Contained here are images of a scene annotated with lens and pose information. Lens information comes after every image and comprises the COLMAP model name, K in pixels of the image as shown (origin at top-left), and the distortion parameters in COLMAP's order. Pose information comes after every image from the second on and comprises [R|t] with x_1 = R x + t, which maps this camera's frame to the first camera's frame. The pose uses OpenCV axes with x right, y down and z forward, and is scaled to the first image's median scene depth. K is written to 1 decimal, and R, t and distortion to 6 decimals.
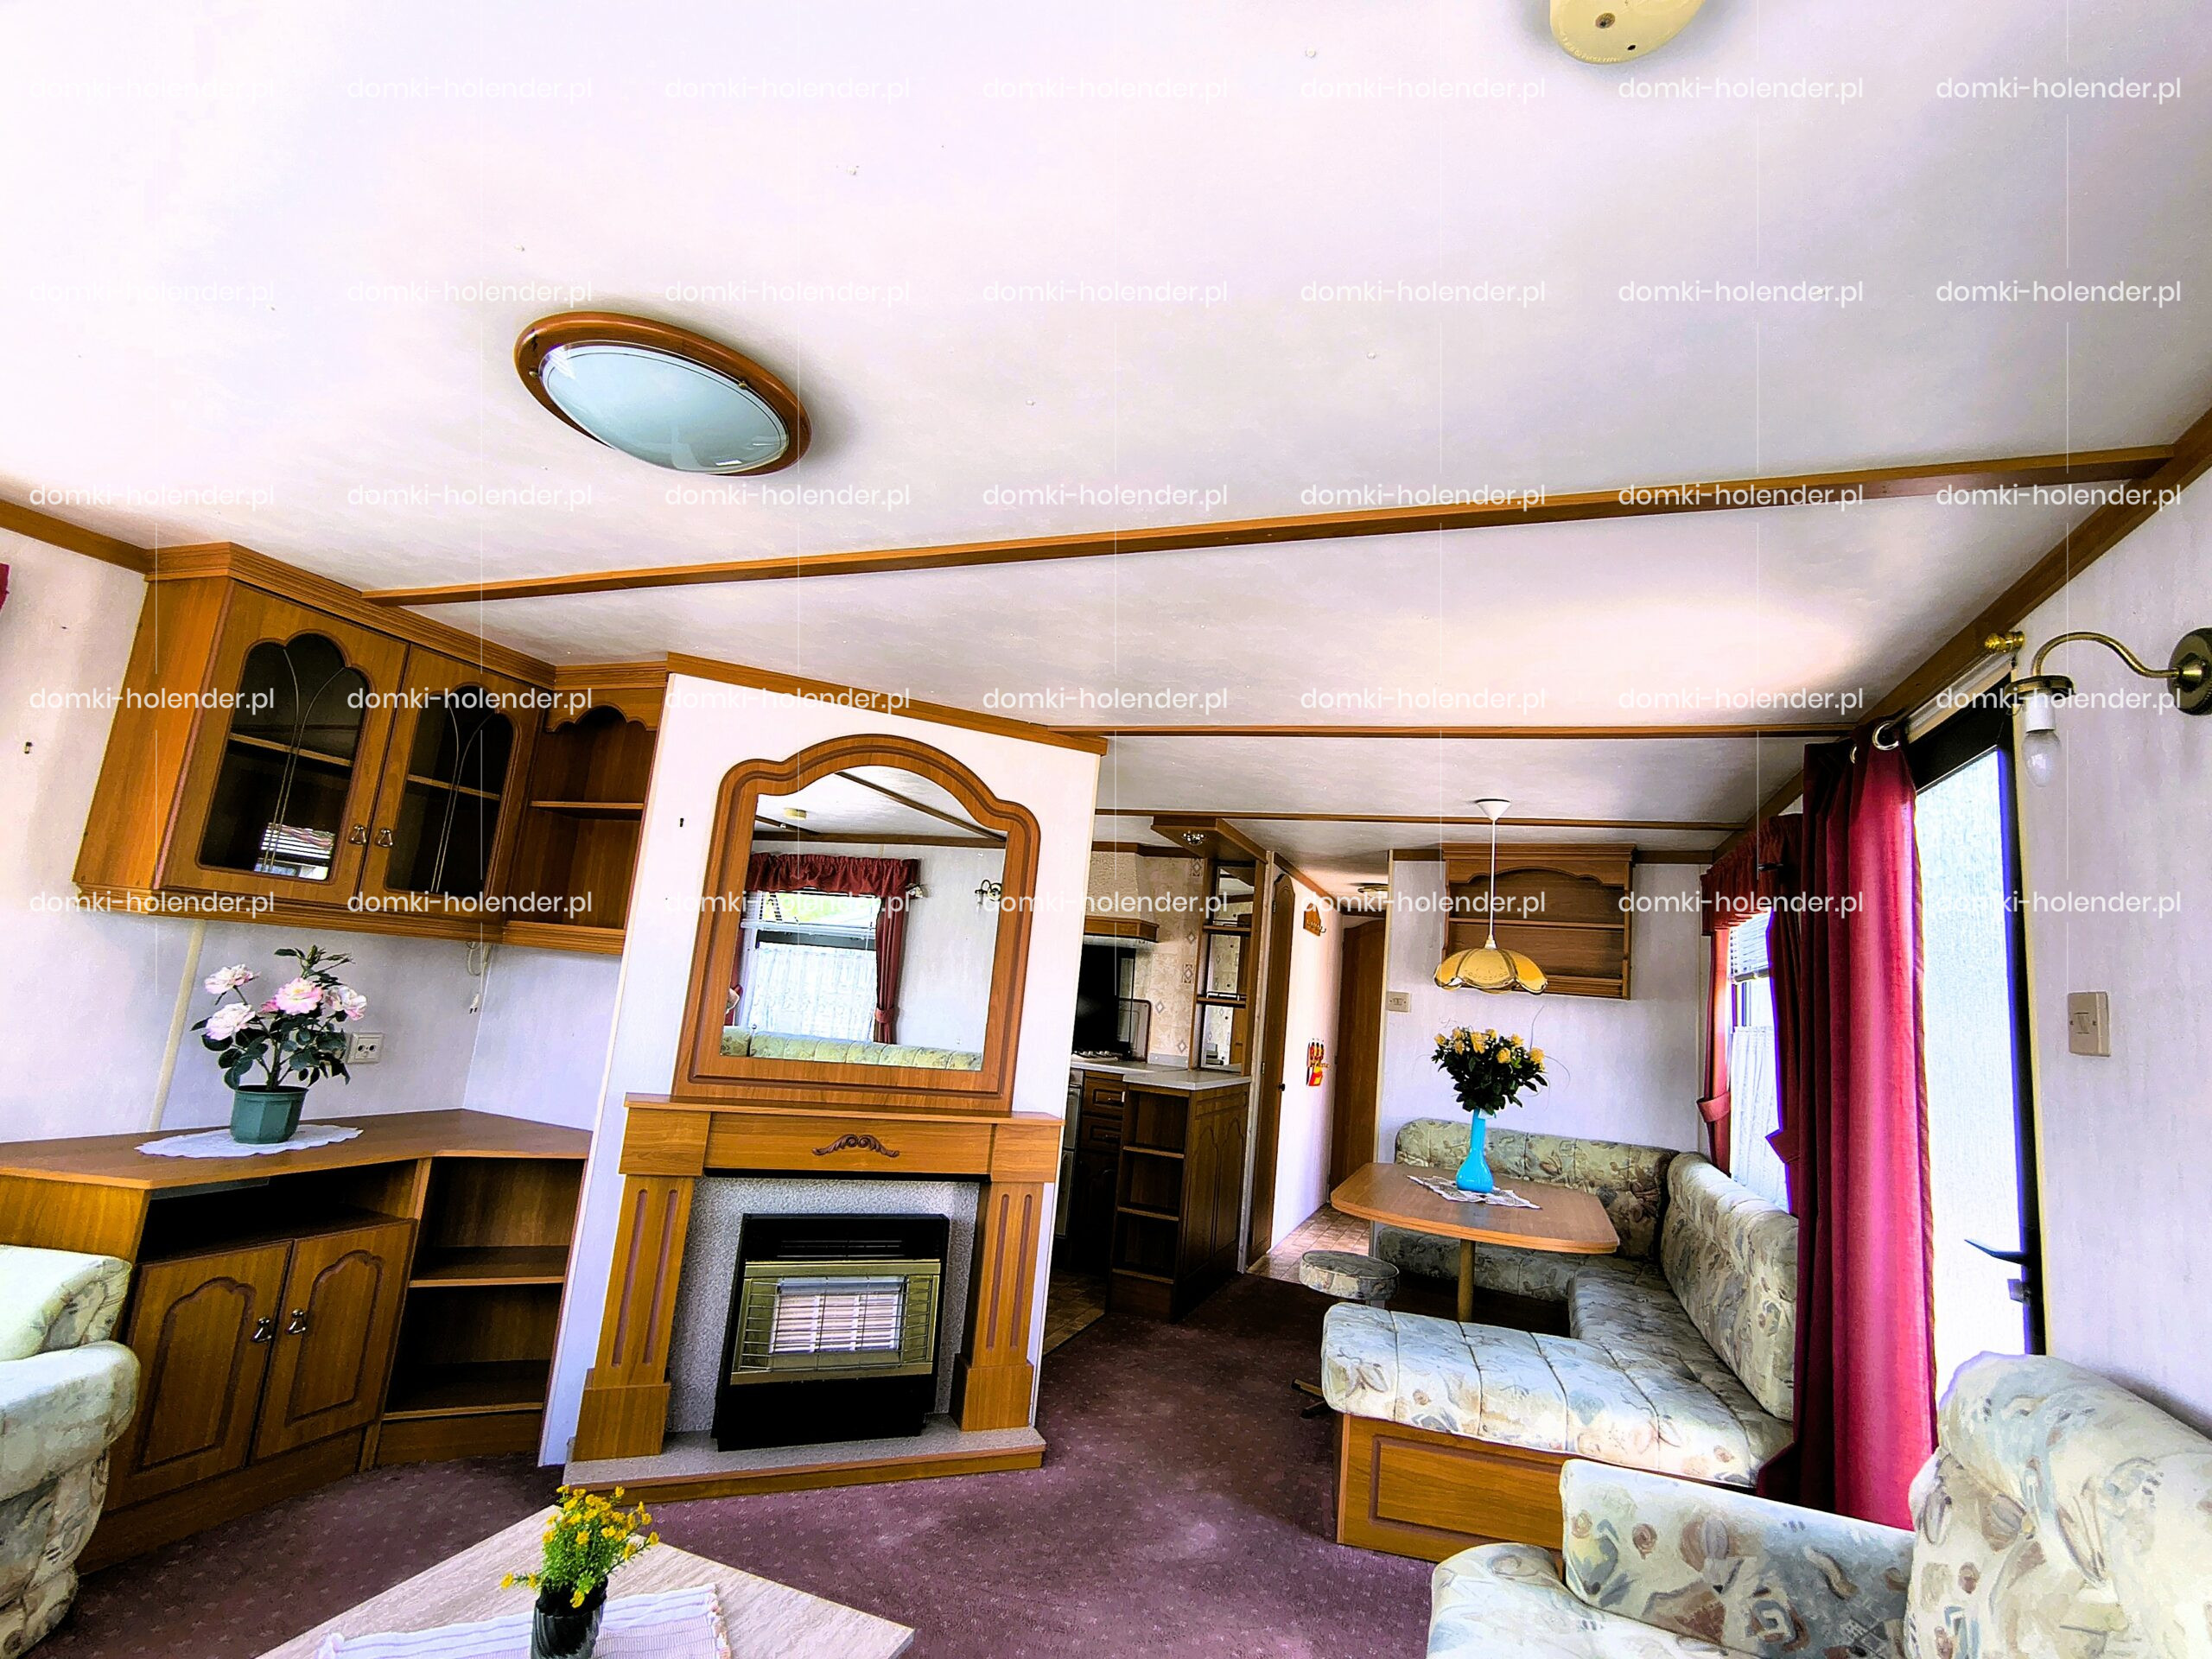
lens RADIAL K [[1035.4, 0, 1111.0], [0, 1035.4, 834.6], [0, 0, 1]] dist [-0.000577, 0.000922]
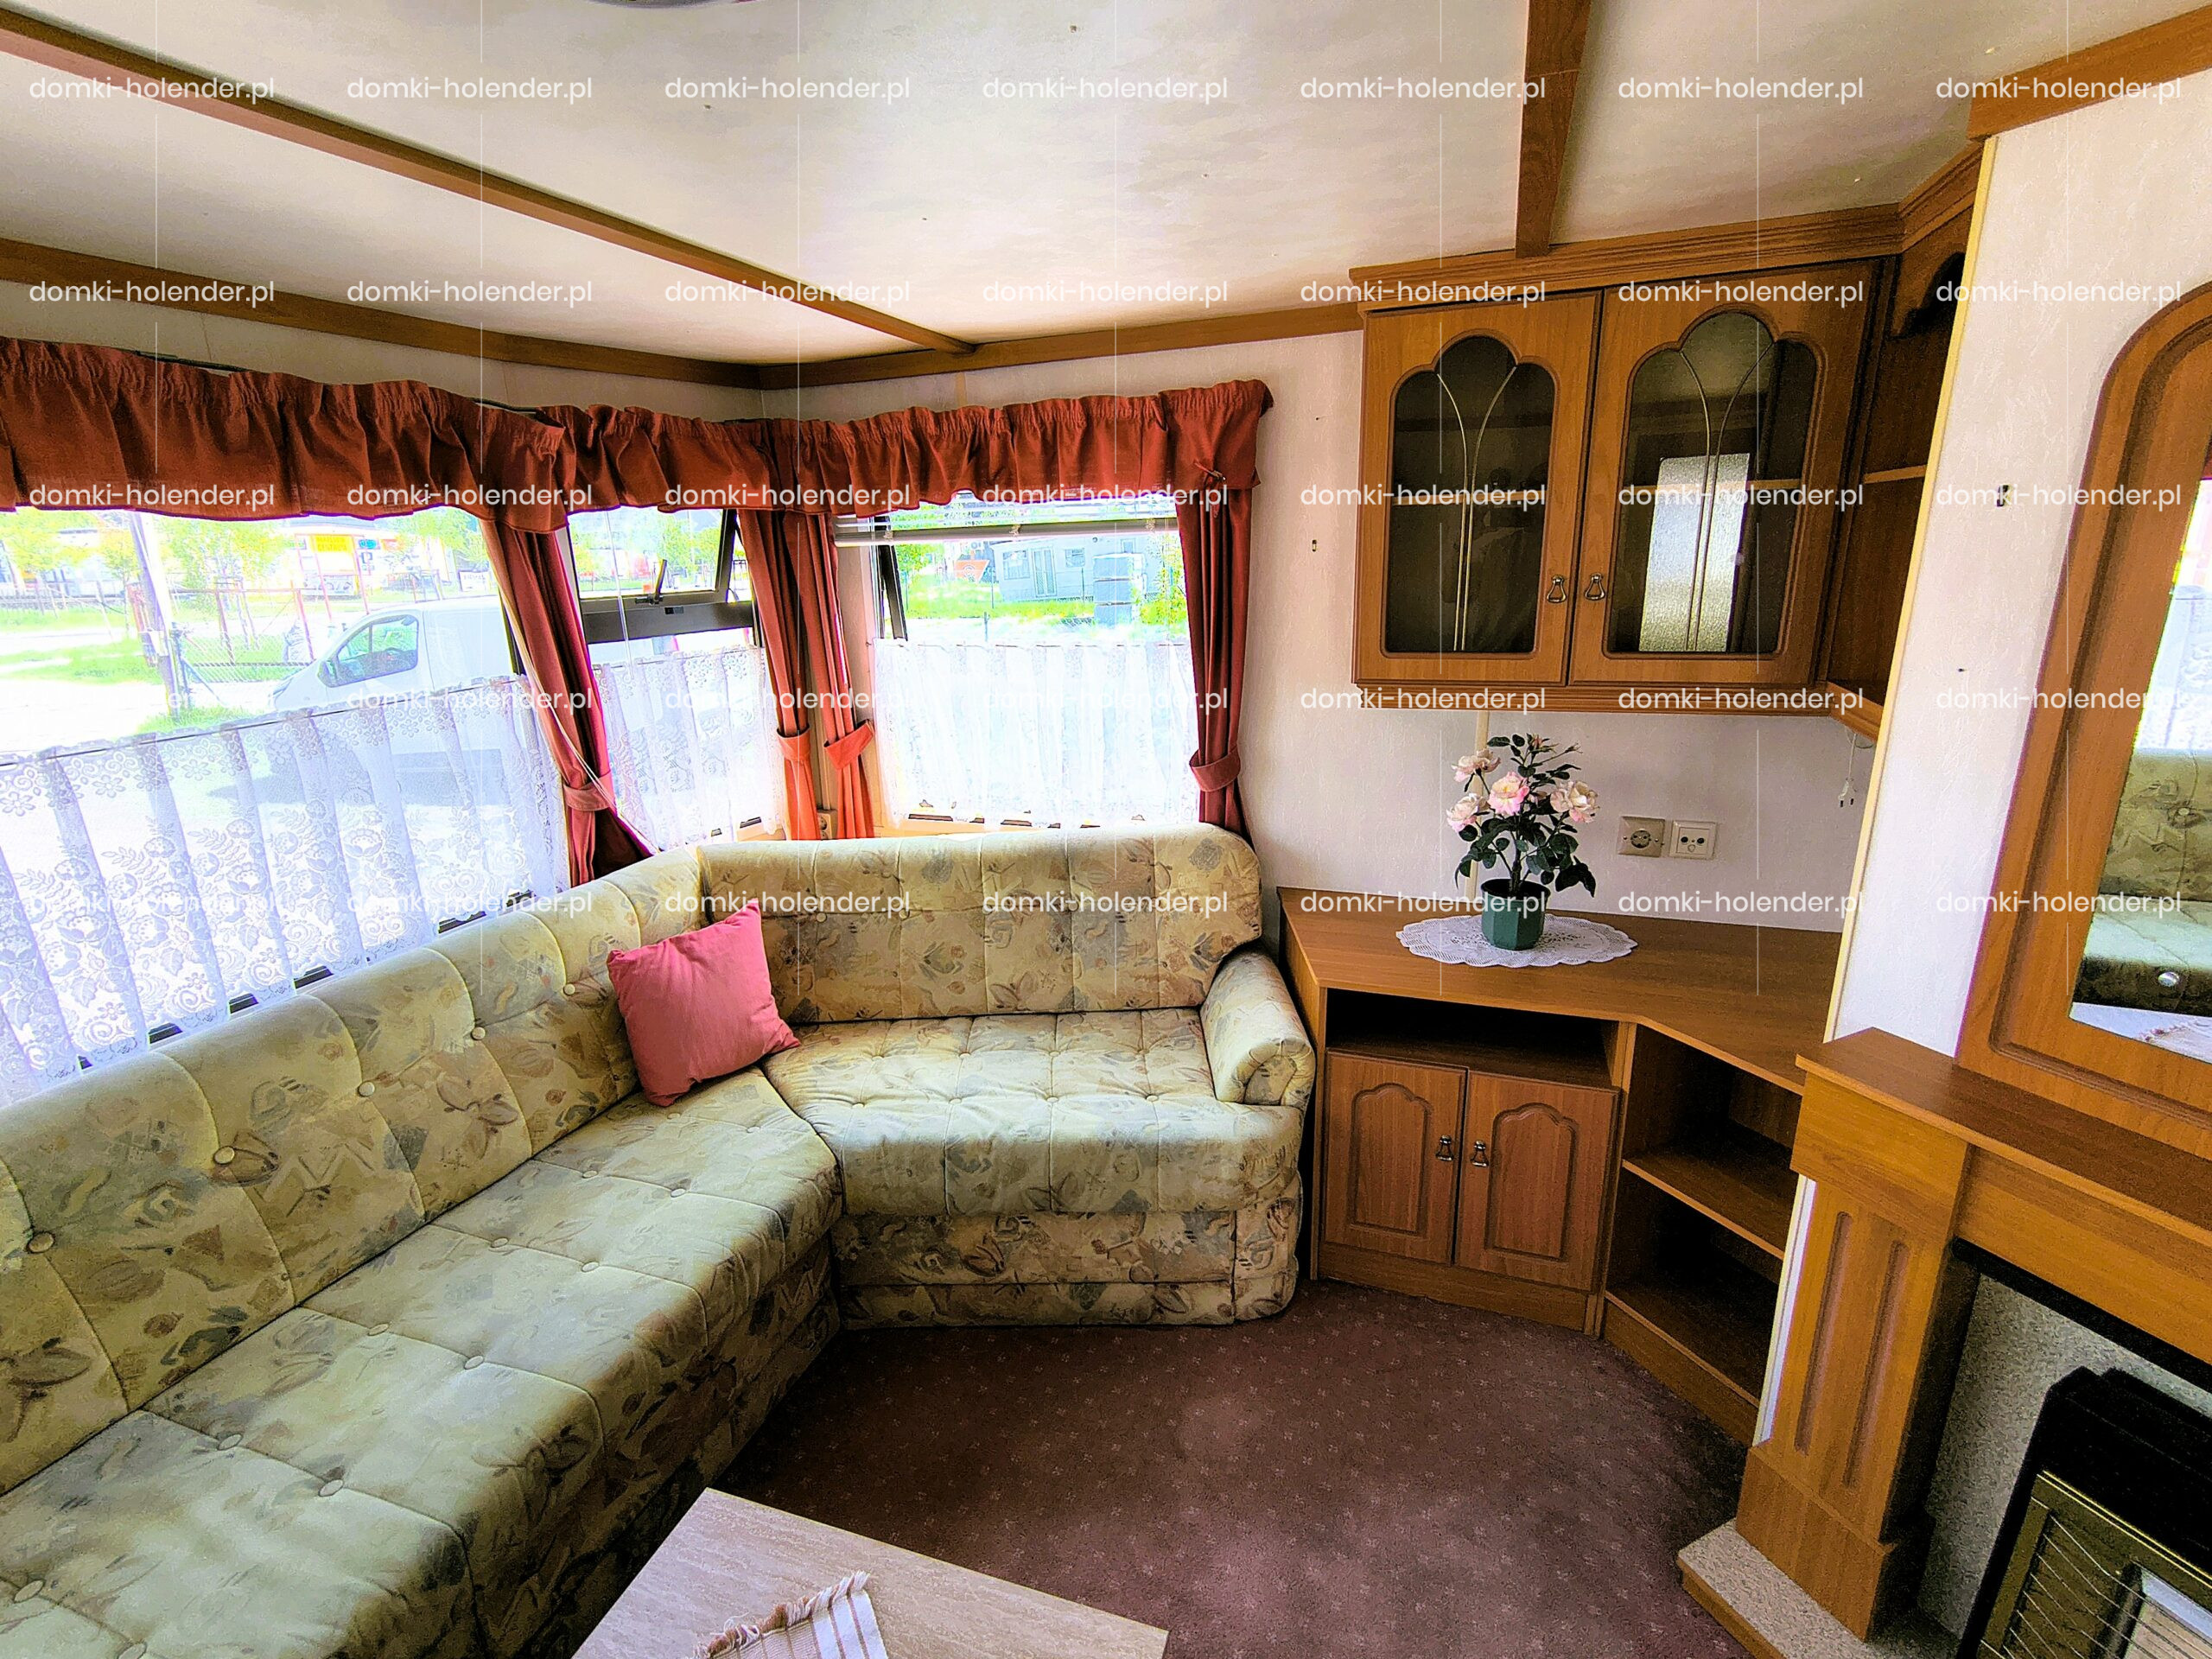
lens RADIAL K [[1035.4, 0, 1104.0], [0, 1035.4, 838.1], [0, 0, 1]] dist [-0.000577, 0.000922]
pose [[0.011392, 0.185798, -0.982522, 0.043277], [0.186170, 0.965011, 0.184646, -0.022409], [0.982452, -0.185019, -0.023597, 0.570881]]
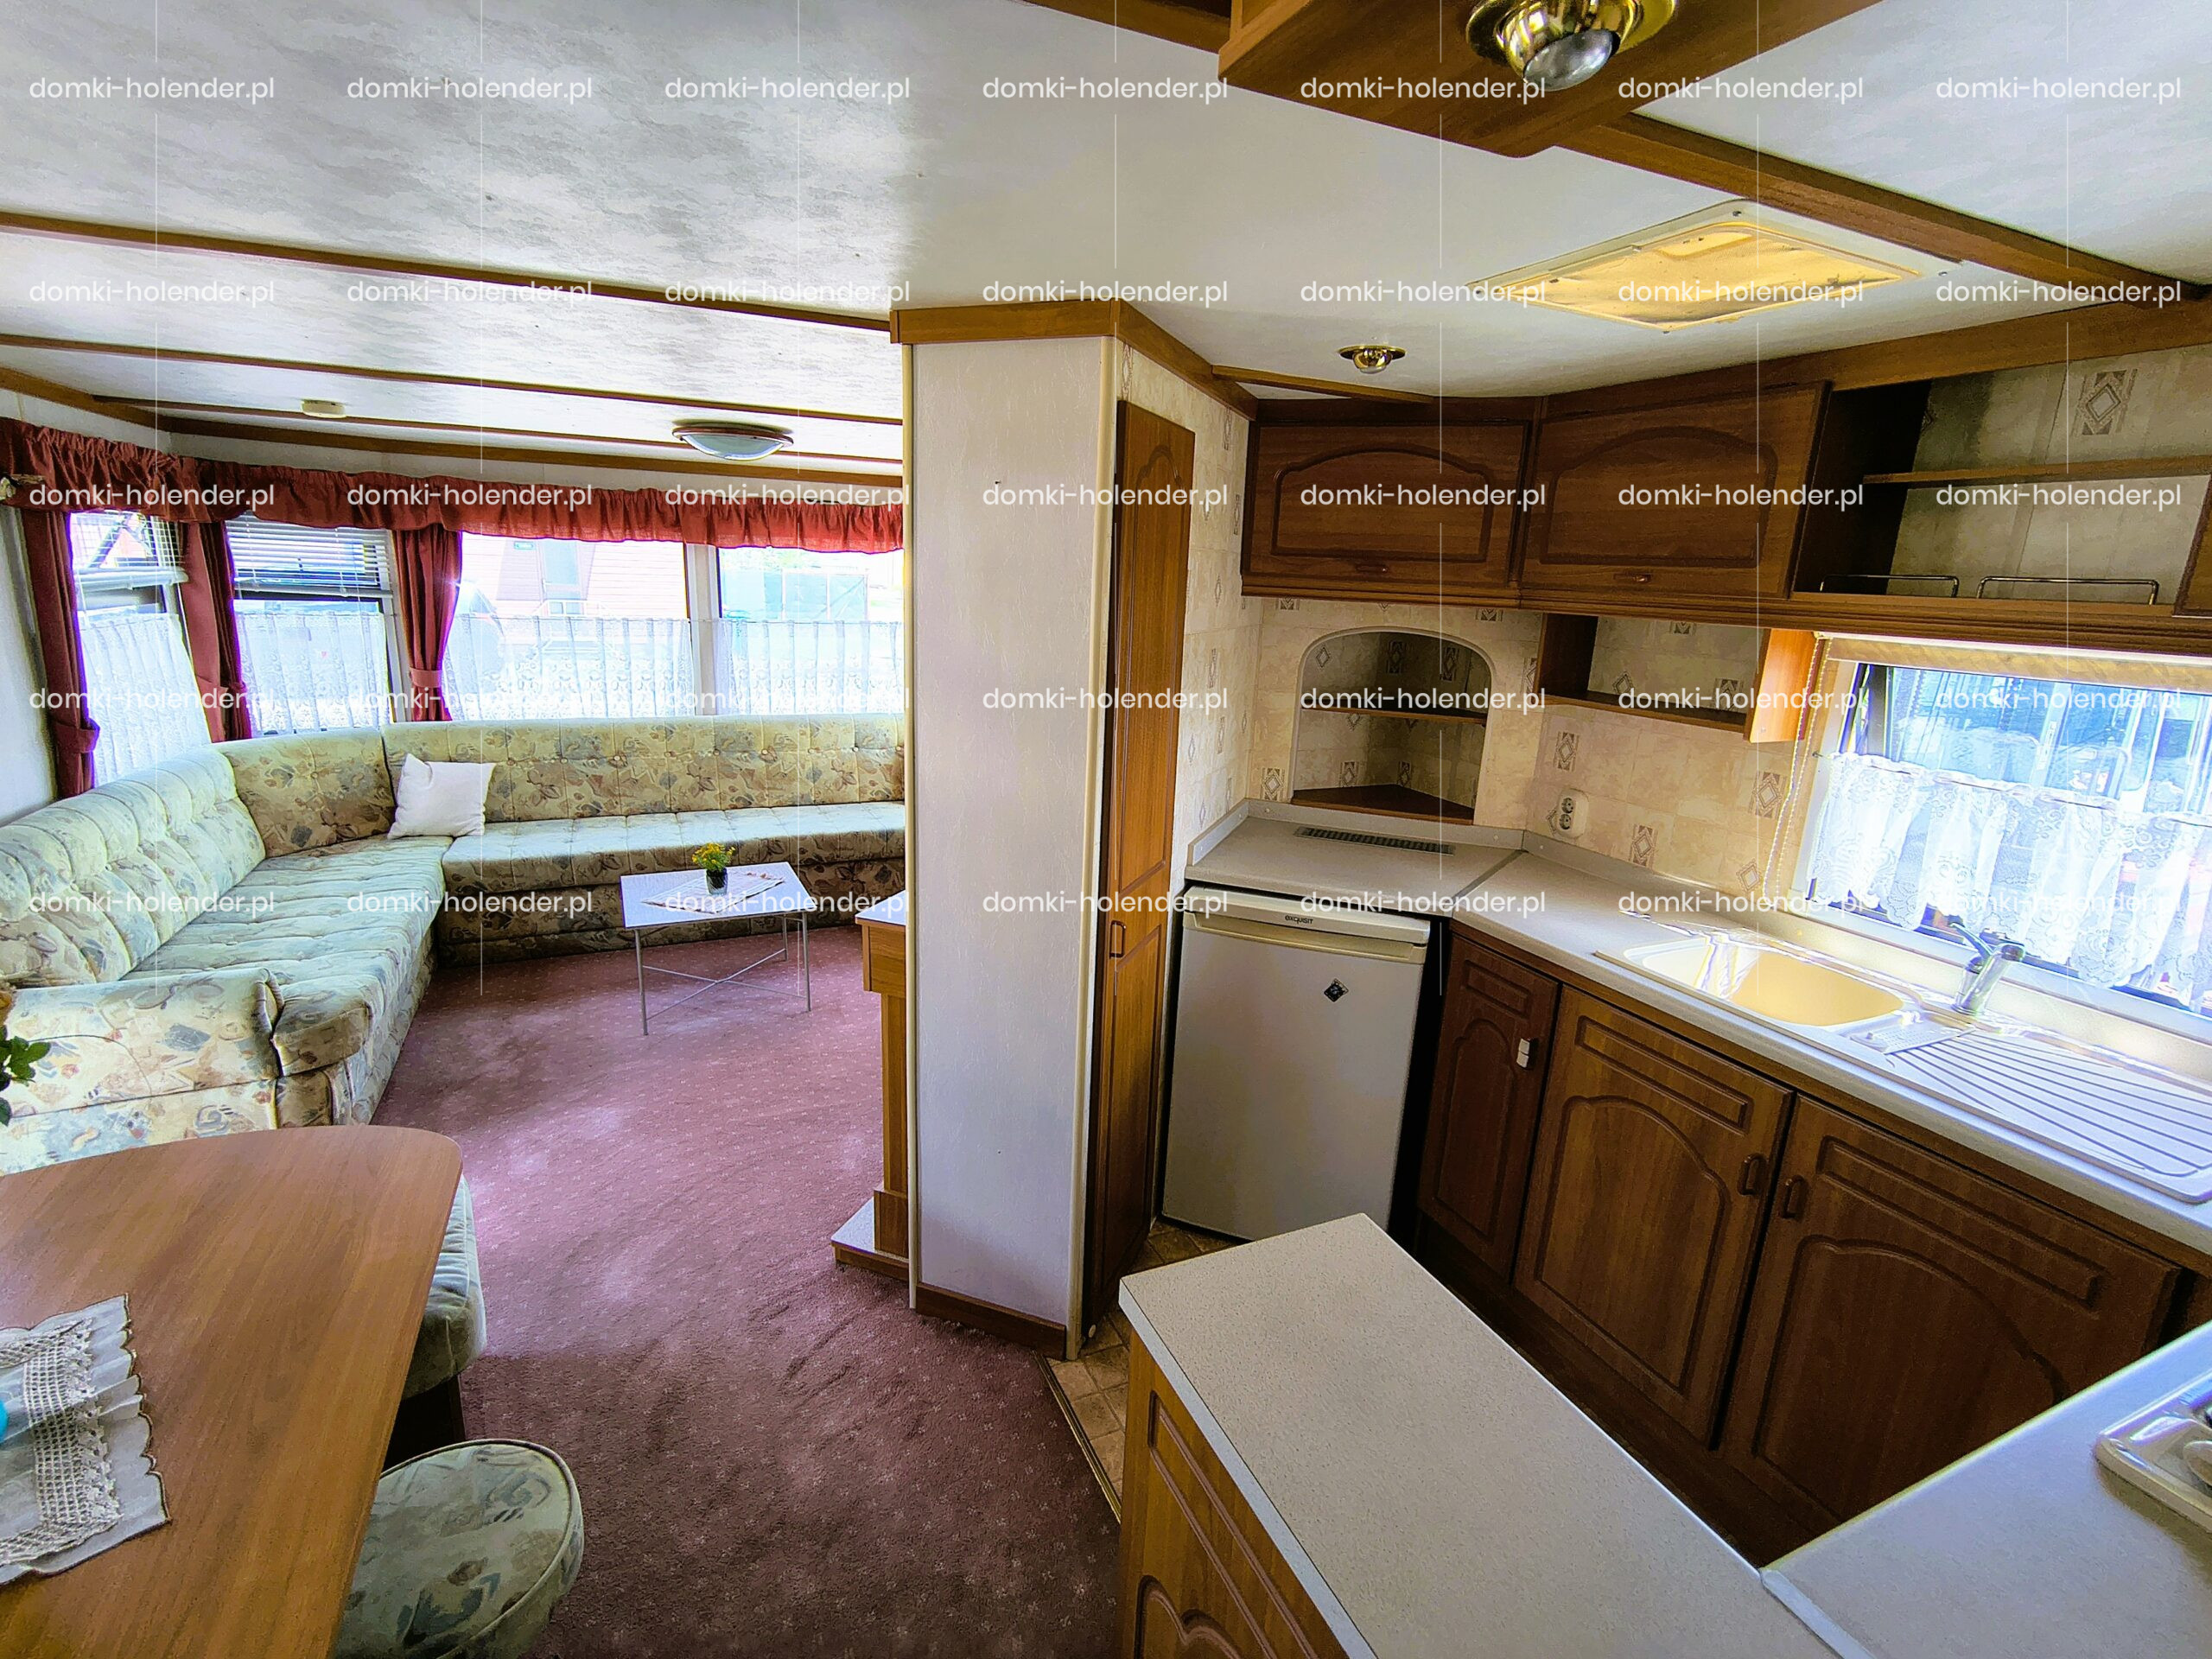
lens RADIAL K [[1035.4, 0, 1103.7], [0, 1035.4, 836.1], [0, 0, 1]] dist [-0.000577, 0.000922]
pose [[-0.701290, 0.056115, -0.710664, 0.355898], [0.005295, 0.997280, 0.073521, 0.163425], [0.712857, 0.047796, -0.699679, 1.643139]]
